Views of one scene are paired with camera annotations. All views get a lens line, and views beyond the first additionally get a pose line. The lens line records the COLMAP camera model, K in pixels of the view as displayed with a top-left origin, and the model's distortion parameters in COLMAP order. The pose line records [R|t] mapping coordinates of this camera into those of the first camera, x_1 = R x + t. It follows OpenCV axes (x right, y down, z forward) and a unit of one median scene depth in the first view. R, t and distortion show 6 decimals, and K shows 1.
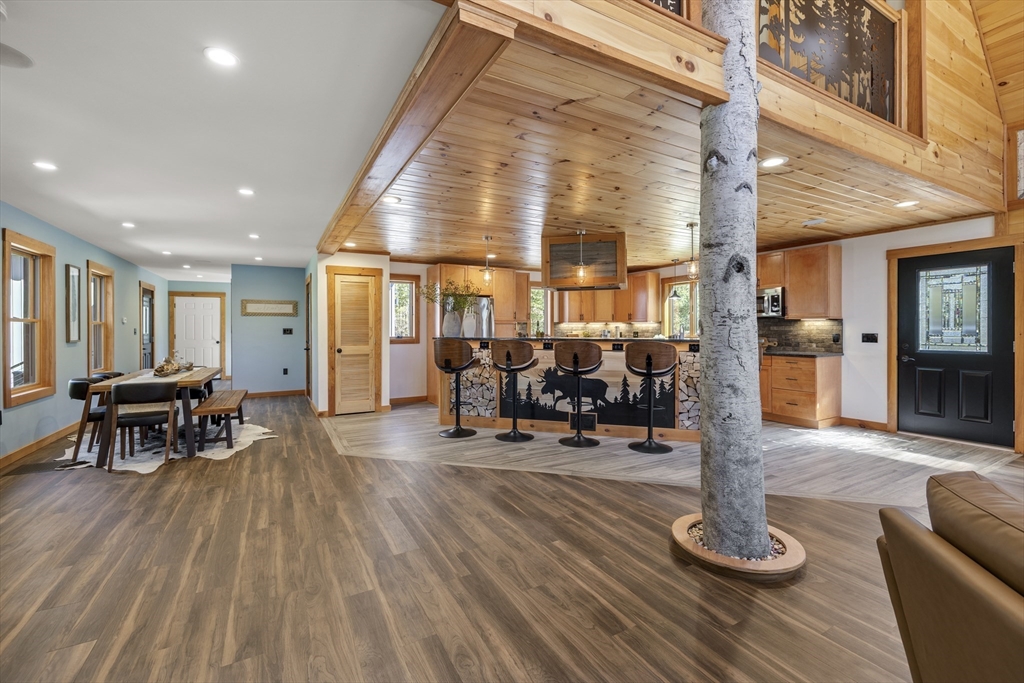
lens RADIAL K [[430.6, 0, 510.7], [0, 430.6, 330.1], [0, 0, 1]] dist [0.001622, 0.000236]
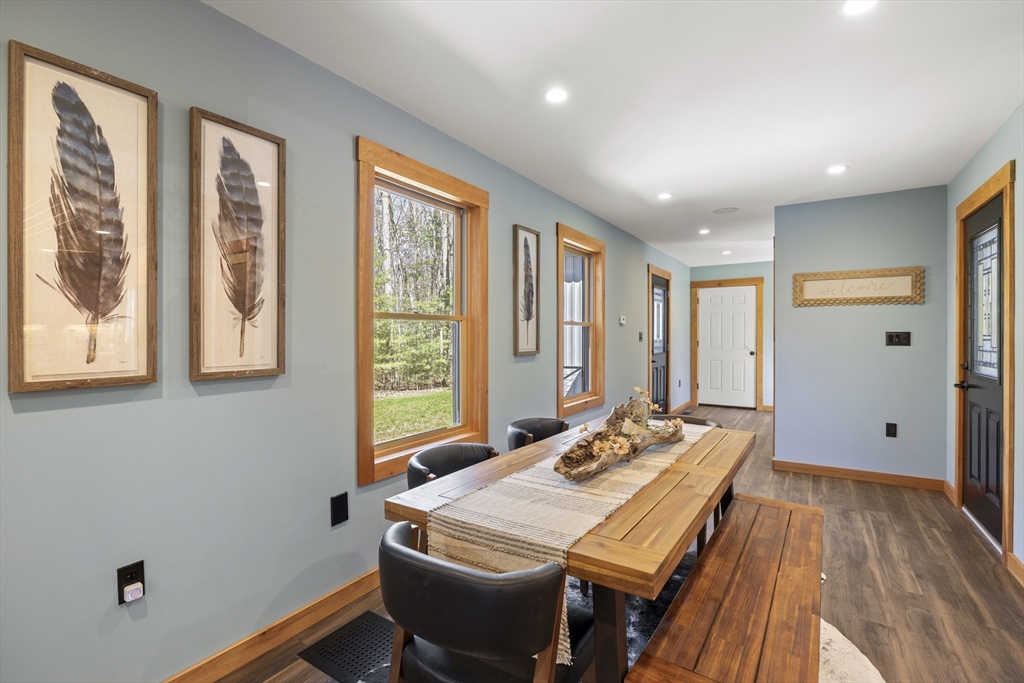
lens RADIAL K [[471.0, 0, 509.6], [0, 471.0, 335.0], [0, 0, 1]] dist [-0.005422, 0.000050]
pose [[0.471923, 0.004453, -0.881628, -0.441866], [-0.003744, 0.999988, 0.003047, -0.001242], [0.881632, 0.001863, 0.471935, 0.667461]]
